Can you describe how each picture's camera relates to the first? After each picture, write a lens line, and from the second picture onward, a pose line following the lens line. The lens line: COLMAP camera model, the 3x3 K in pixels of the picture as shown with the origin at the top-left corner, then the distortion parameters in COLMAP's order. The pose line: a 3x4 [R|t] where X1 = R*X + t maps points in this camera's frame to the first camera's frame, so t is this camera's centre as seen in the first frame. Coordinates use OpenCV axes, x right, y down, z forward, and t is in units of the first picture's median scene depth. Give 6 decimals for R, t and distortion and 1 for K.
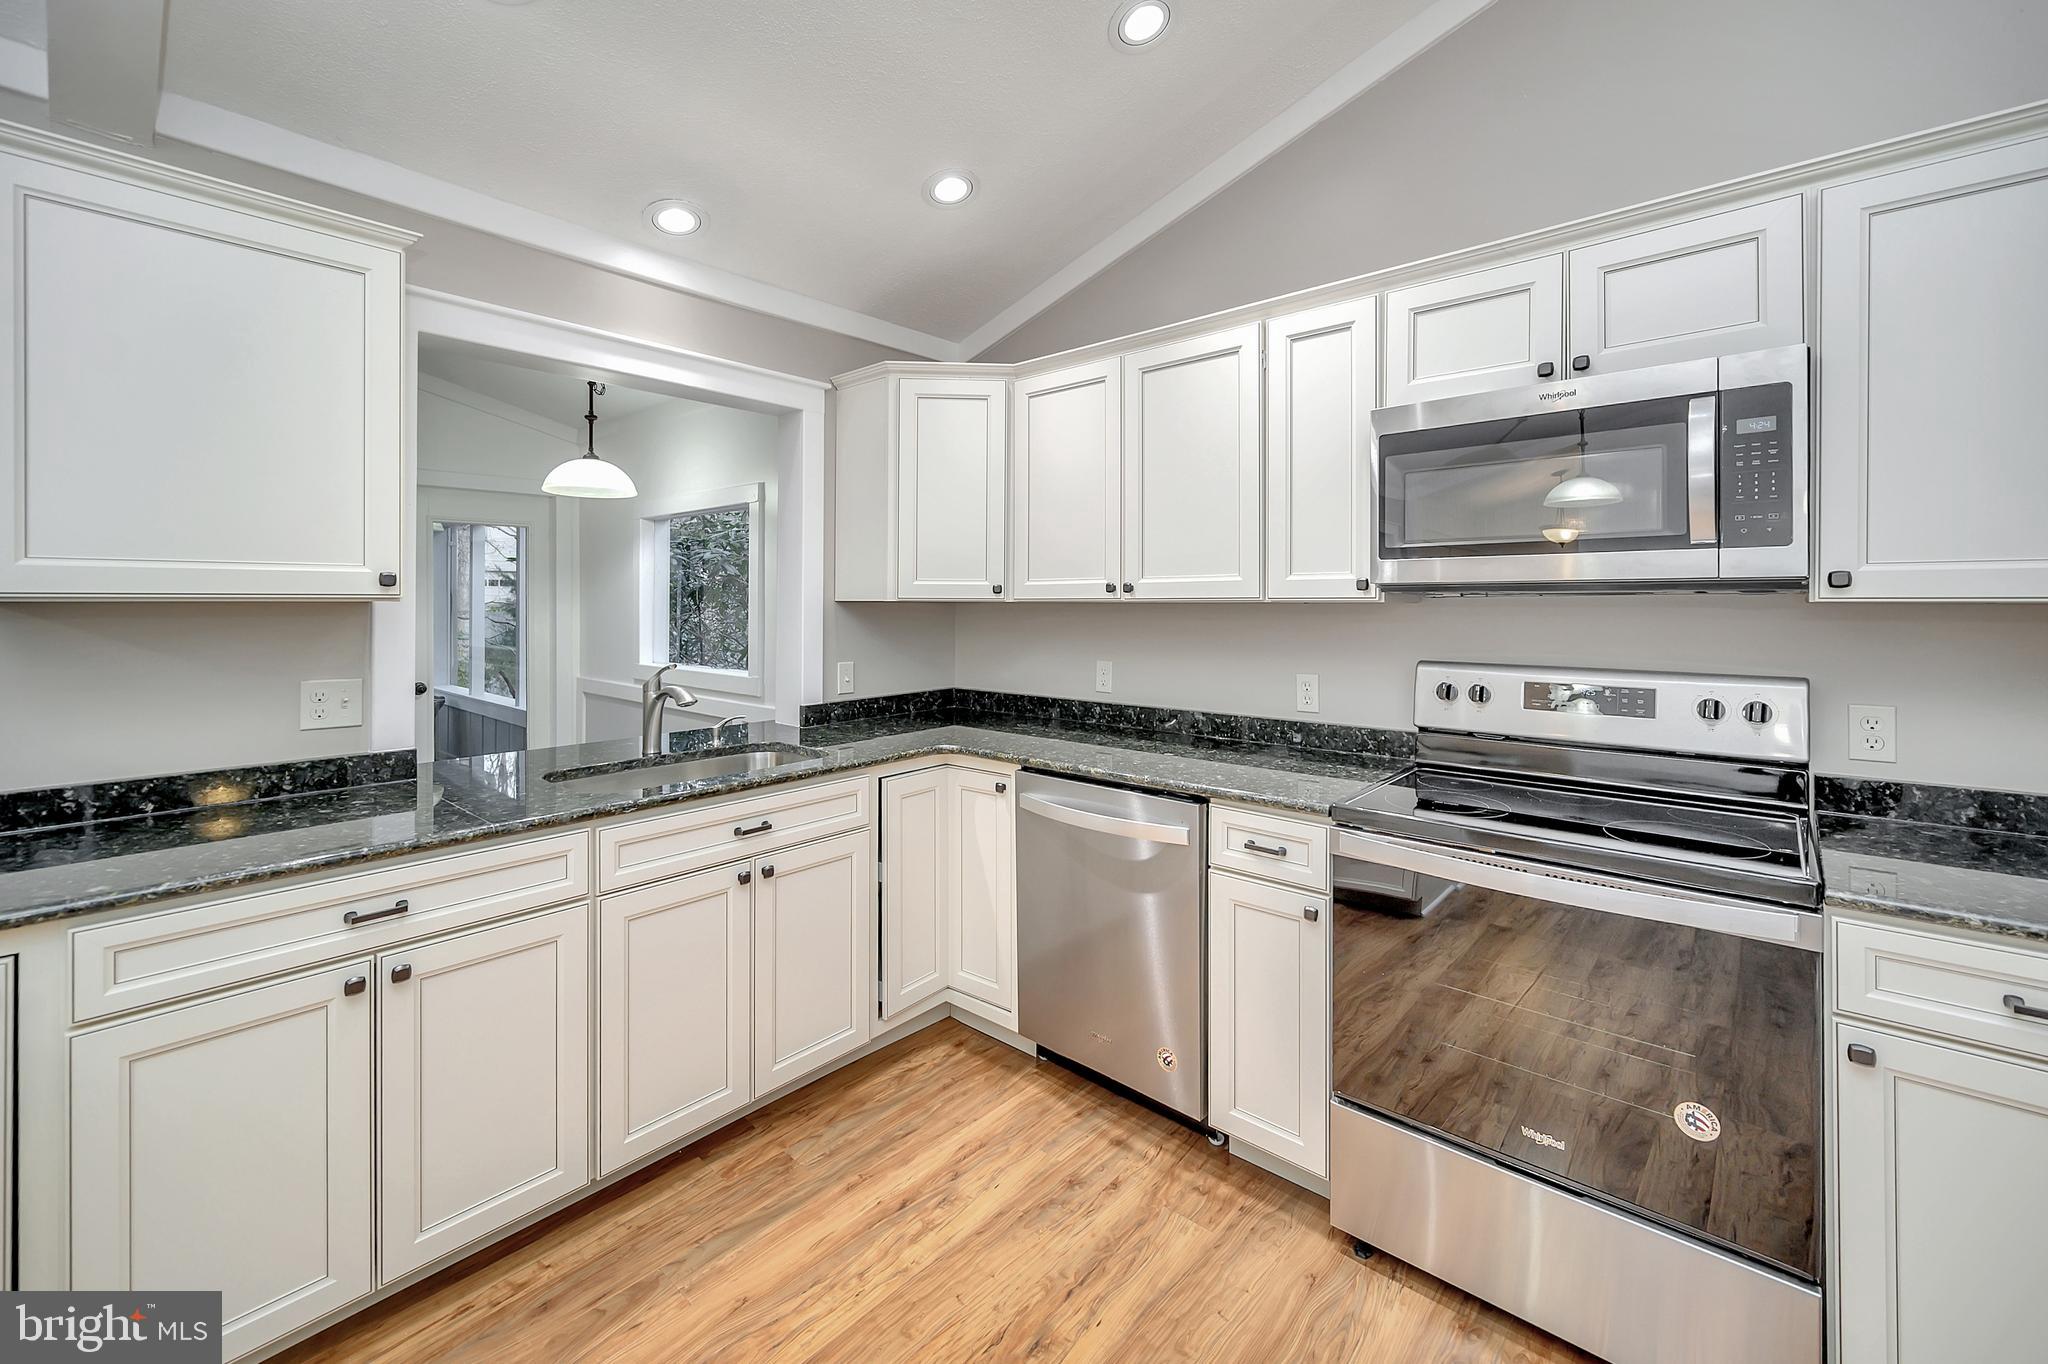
lens RADIAL K [[843.8, 0, 1021.2], [0, 843.8, 600.8], [0, 0, 1]] dist [0.000251, -0.000432]
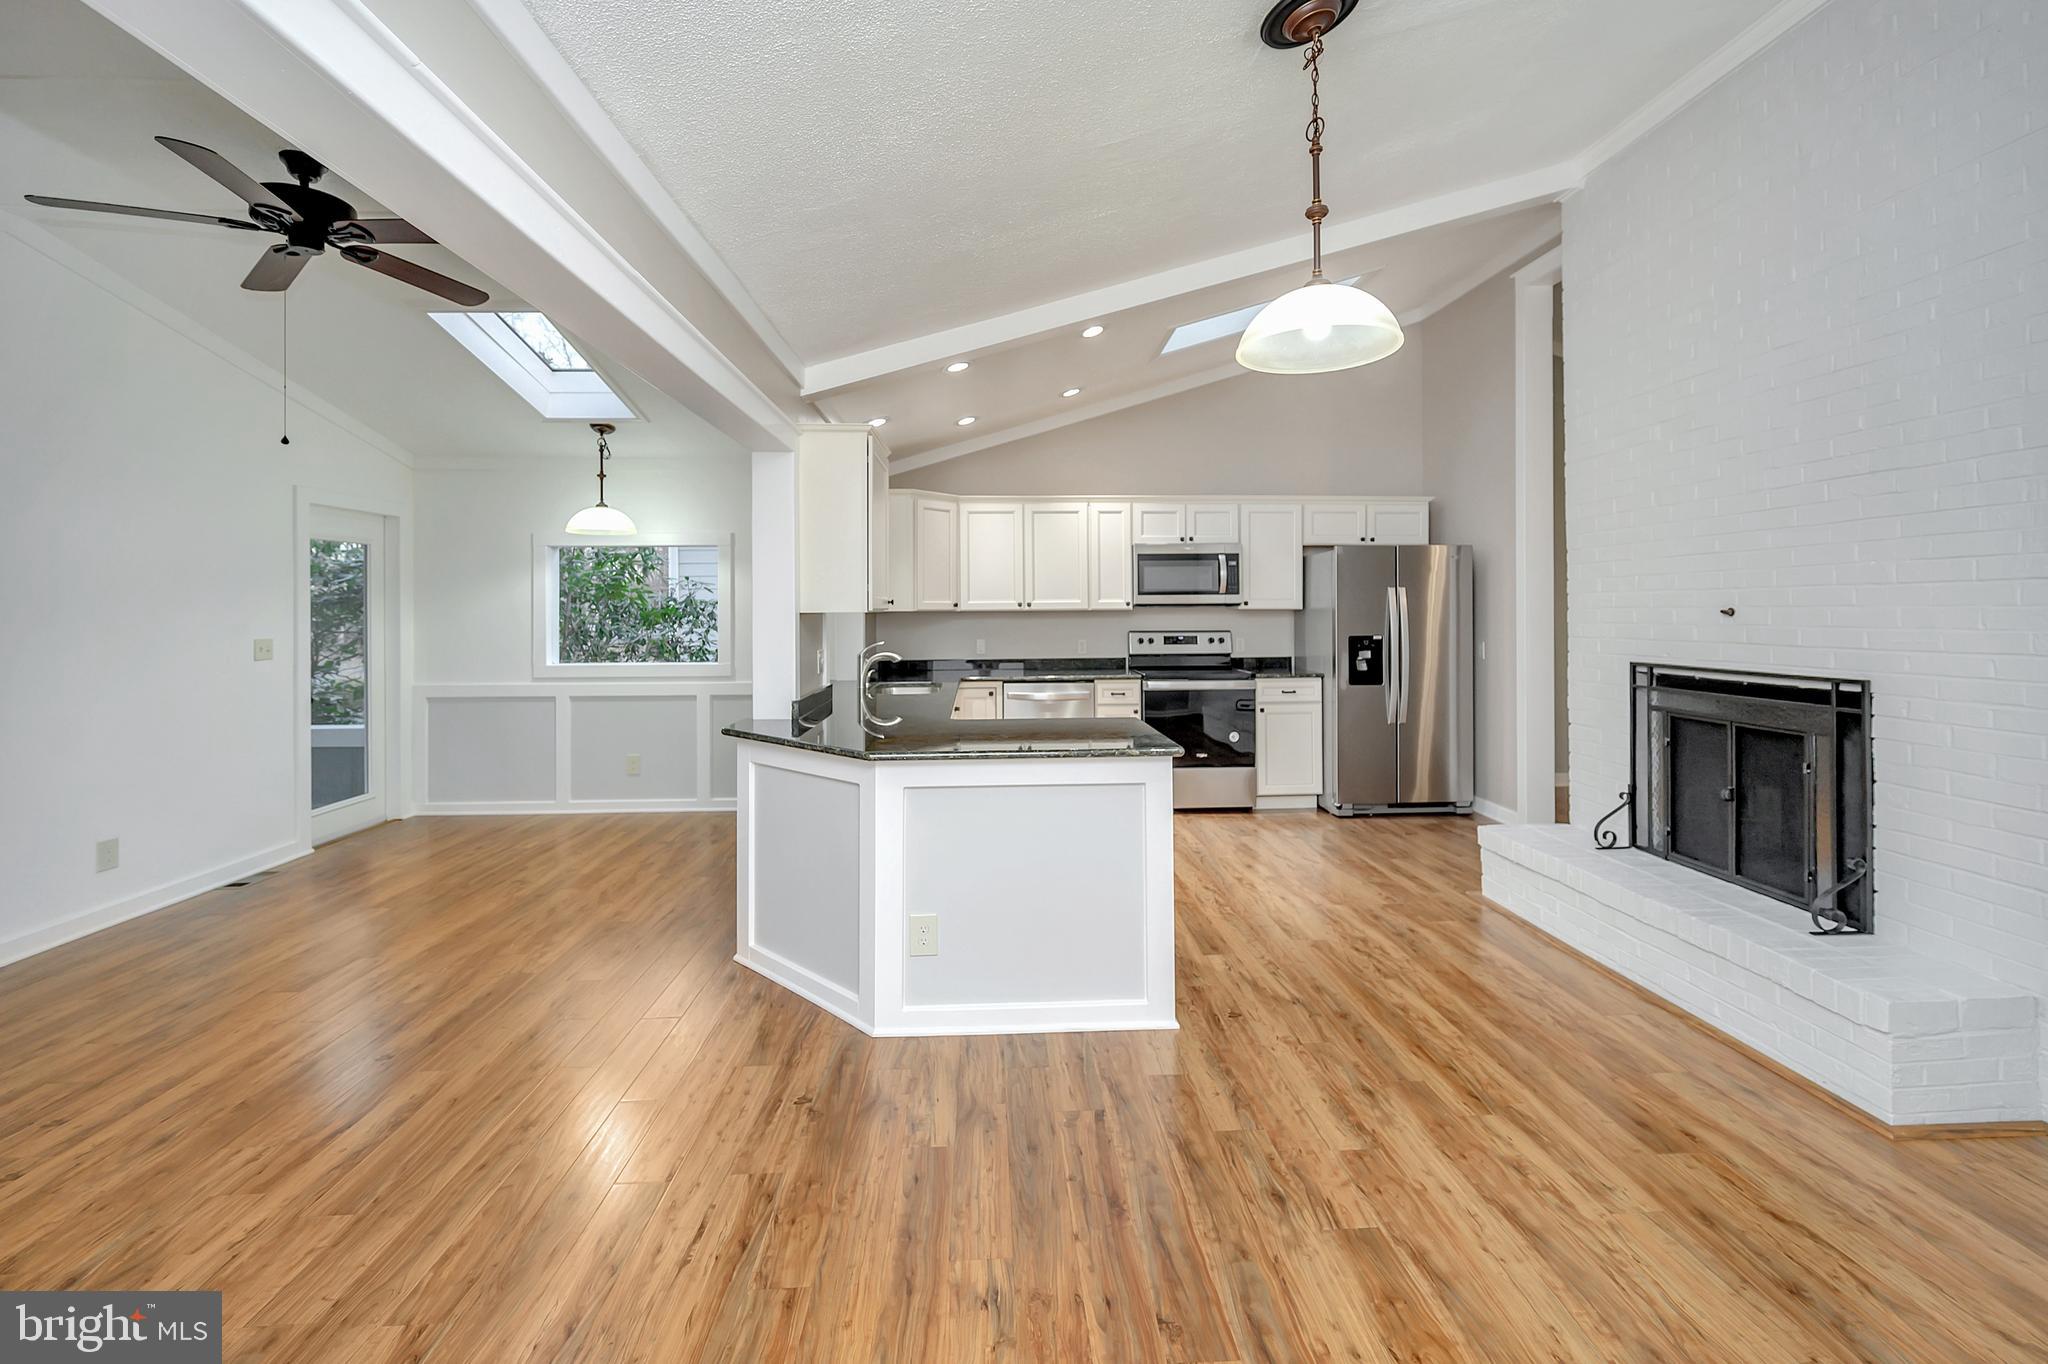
lens RADIAL K [[843.8, 0, 1015.0], [0, 843.8, 619.3], [0, 0, 1]] dist [0.000251, -0.000432]
pose [[0.719528, -0.010725, 0.694381, -1.879011], [0.006781, 0.999942, 0.008419, 0.006365], [-0.694431, -0.001349, 0.719558, -0.807919]]
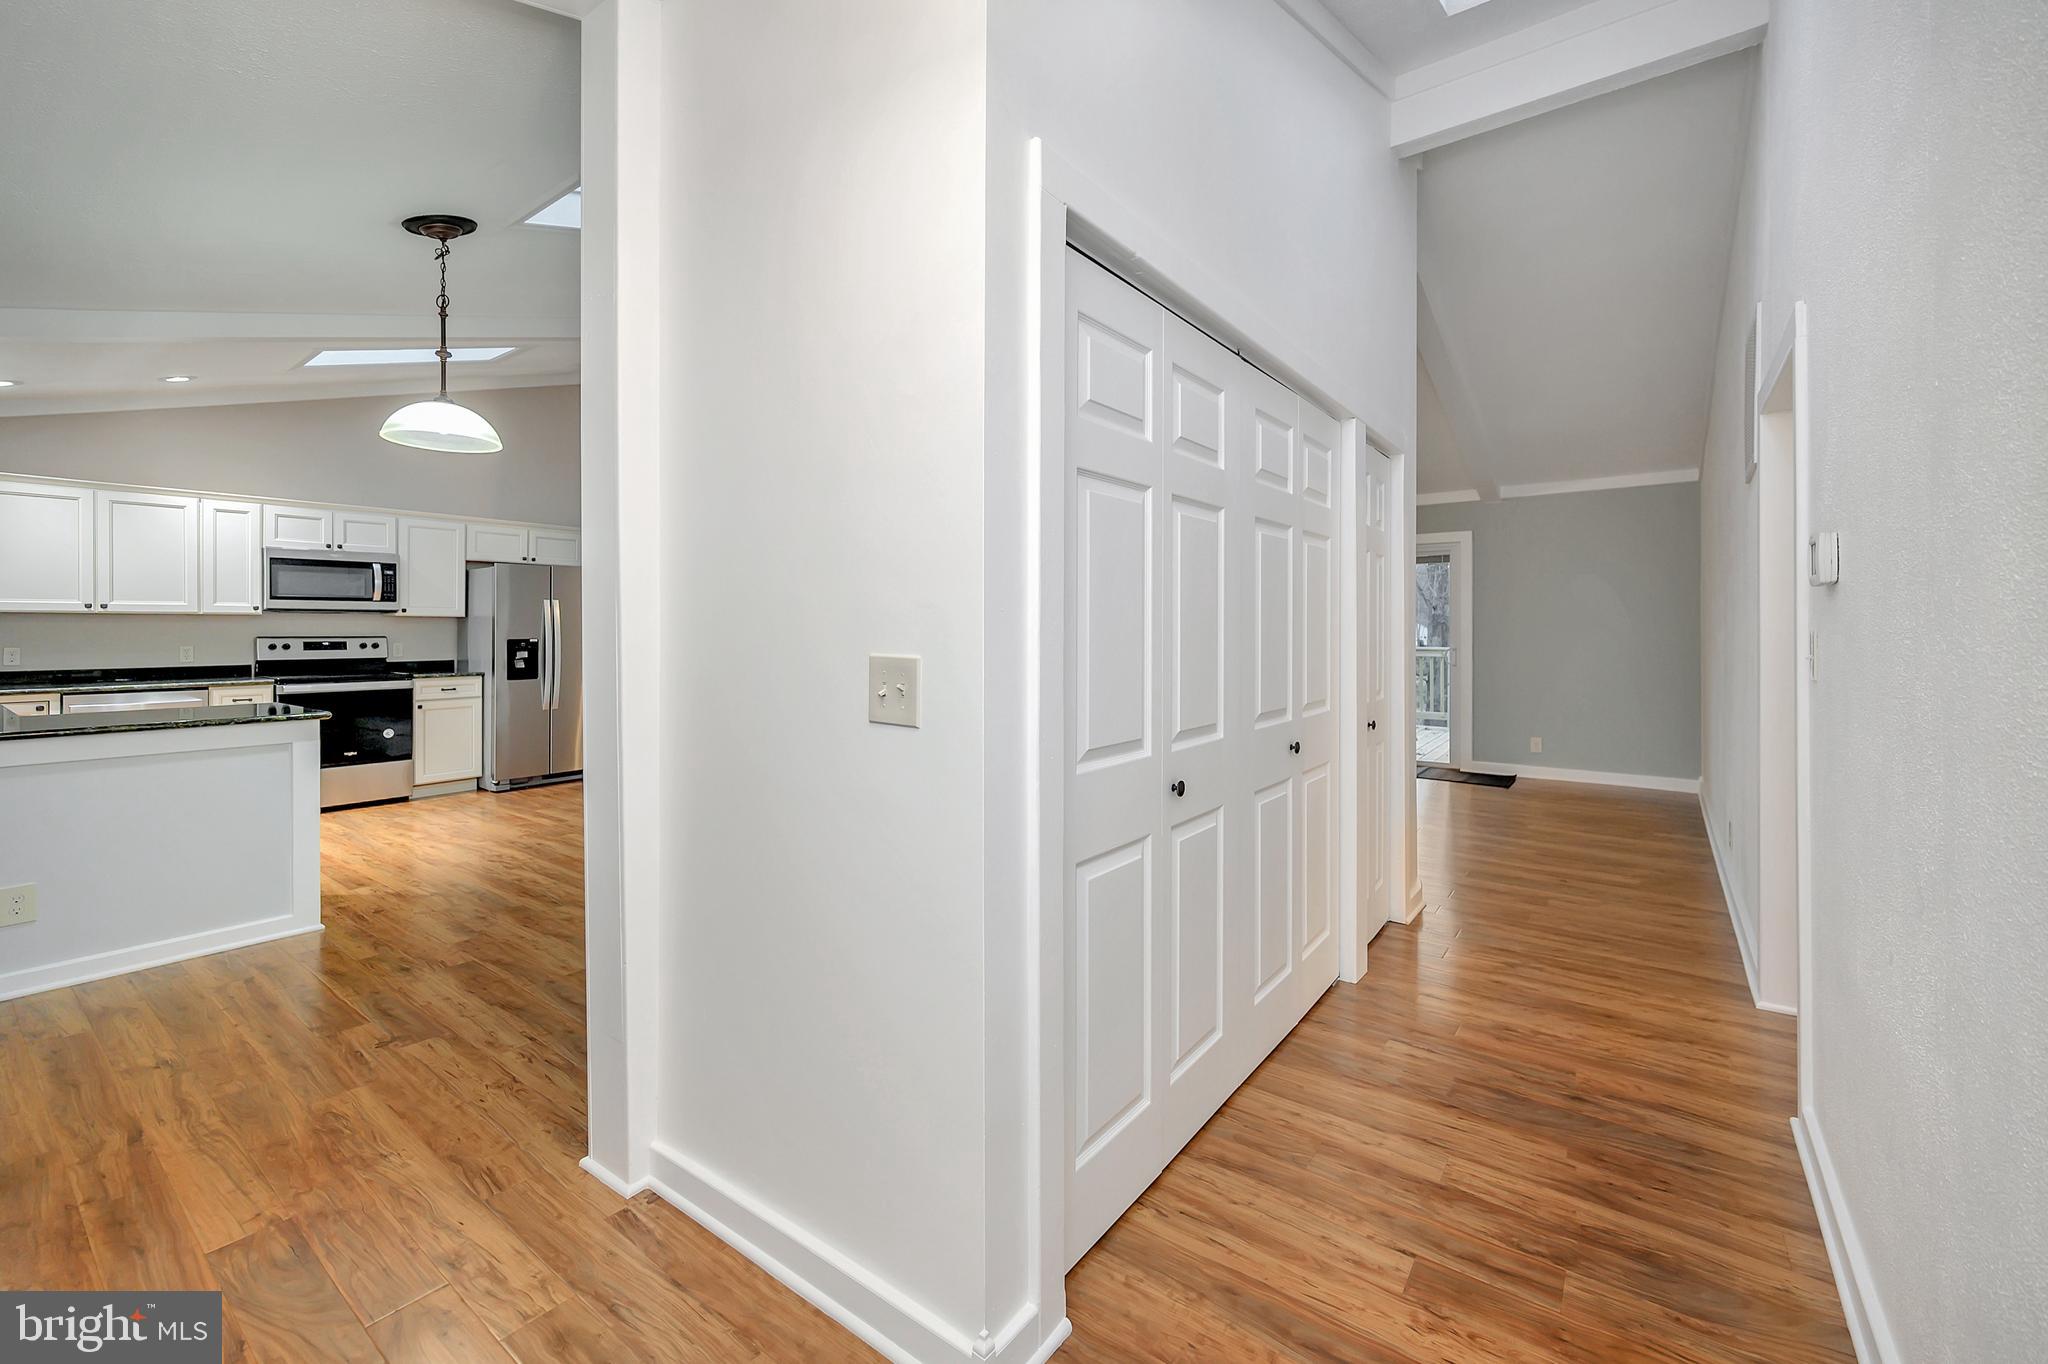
lens RADIAL K [[843.8, 0, 1046.2], [0, 843.8, 625.4], [0, 0, 1]] dist [0.000251, -0.000432]
pose [[-0.100421, 0.004187, 0.994936, -2.646680], [0.000159, 0.999991, -0.004192, 0.050499], [-0.994945, -0.000262, -0.100420, -1.328462]]
